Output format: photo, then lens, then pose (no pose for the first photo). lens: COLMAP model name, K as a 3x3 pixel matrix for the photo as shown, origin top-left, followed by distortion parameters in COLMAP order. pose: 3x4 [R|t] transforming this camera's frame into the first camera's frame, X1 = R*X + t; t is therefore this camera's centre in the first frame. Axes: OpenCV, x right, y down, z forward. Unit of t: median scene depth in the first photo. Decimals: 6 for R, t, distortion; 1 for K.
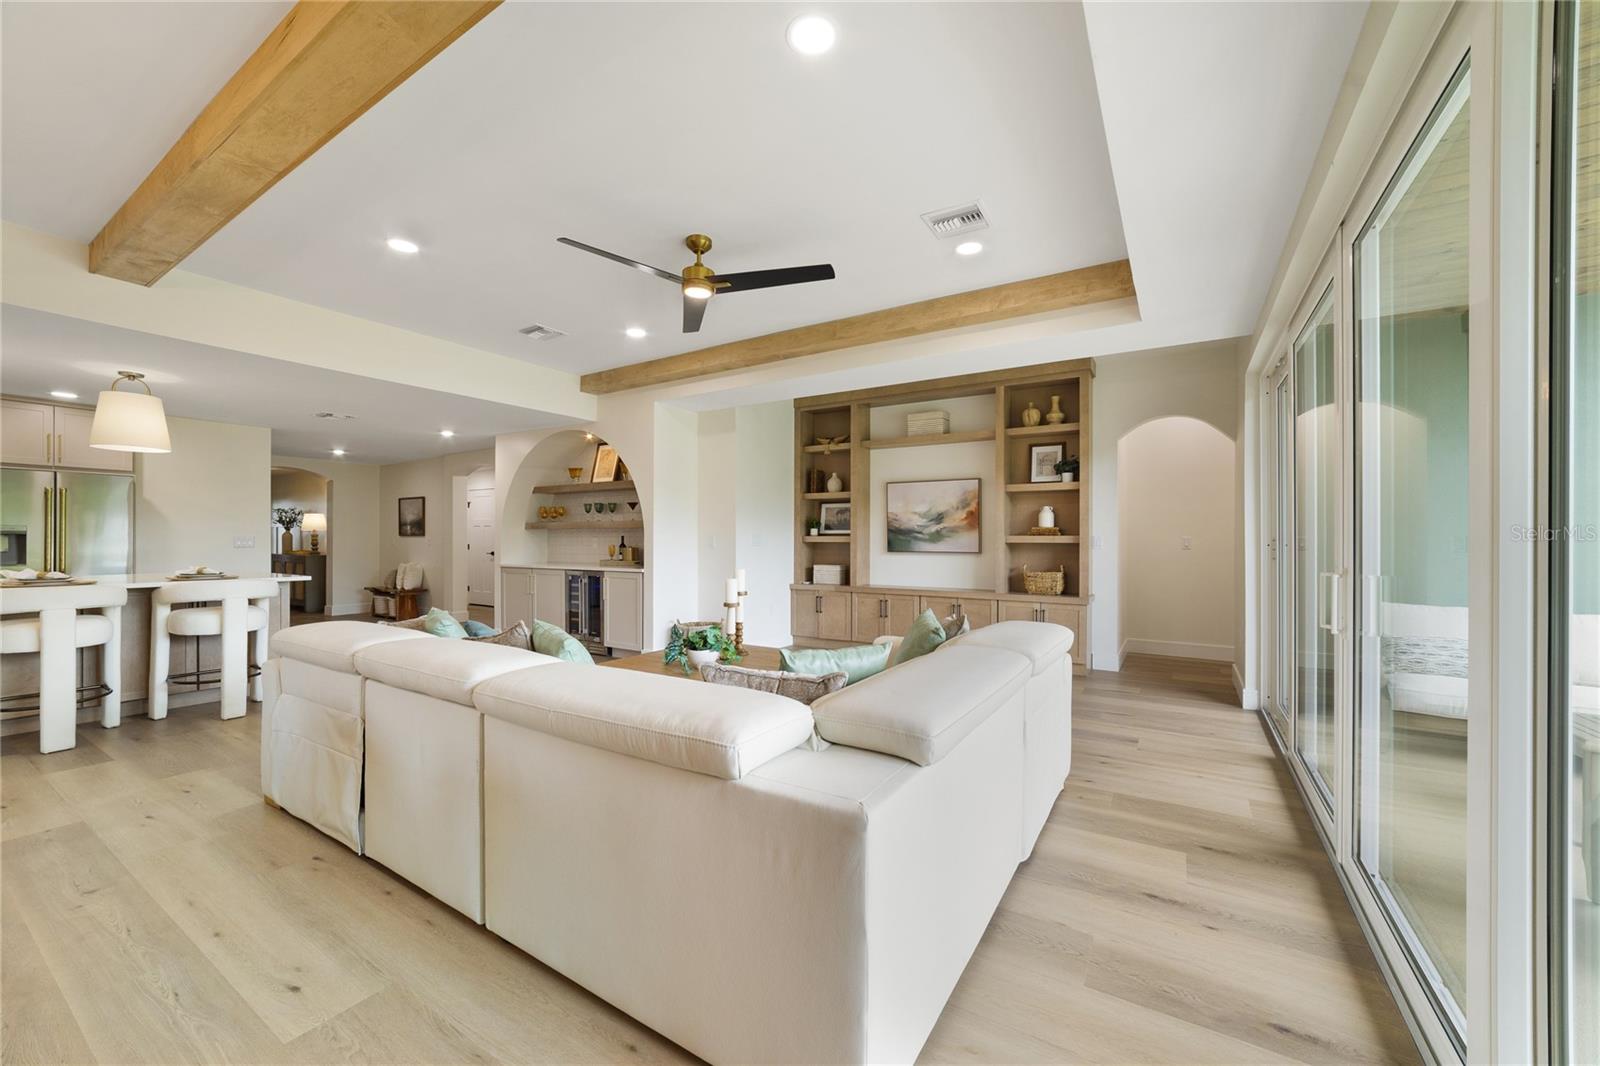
lens RADIAL K [[611.2, 0, 799.6], [0, 611.2, 536.3], [0, 0, 1]] dist [-0.013542, 0.000030]
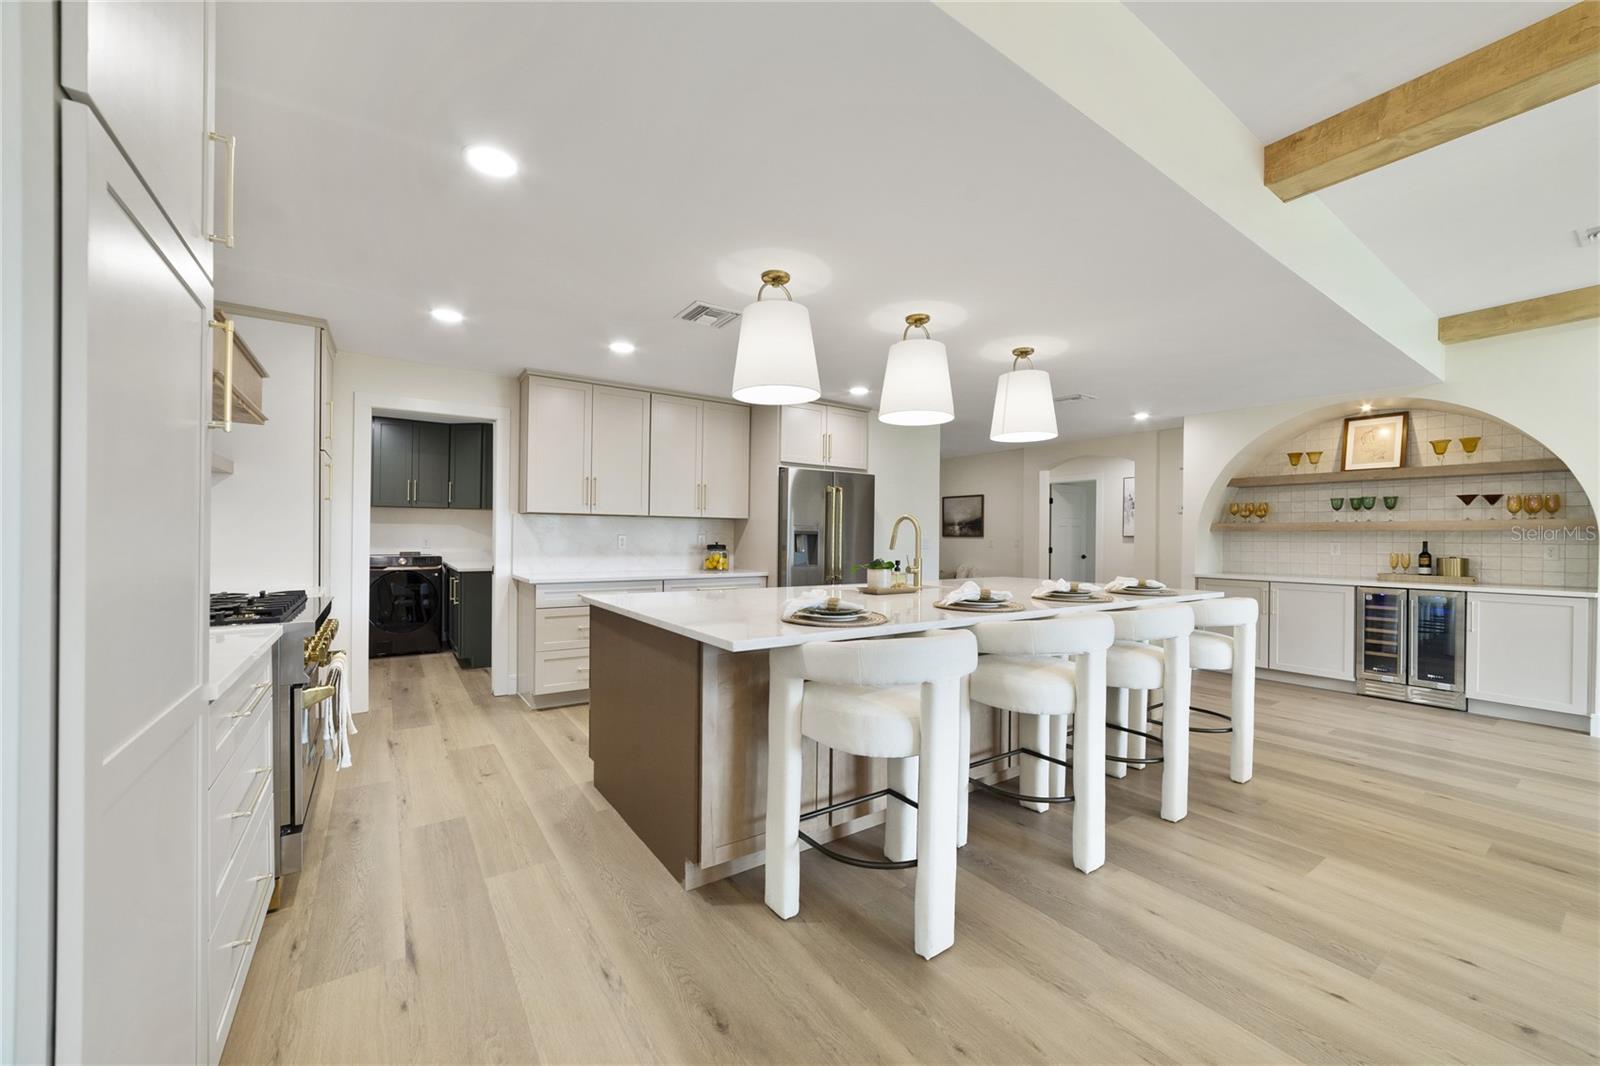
lens RADIAL K [[611.2, 0, 799.6], [0, 611.2, 536.3], [0, 0, 1]] dist [-0.013542, 0.000030]
pose [[0.917976, 0.006850, -0.396577, -0.723966], [-0.005515, 0.999975, 0.004505, -0.006382], [0.396598, -0.001949, 0.917990, 0.049718]]
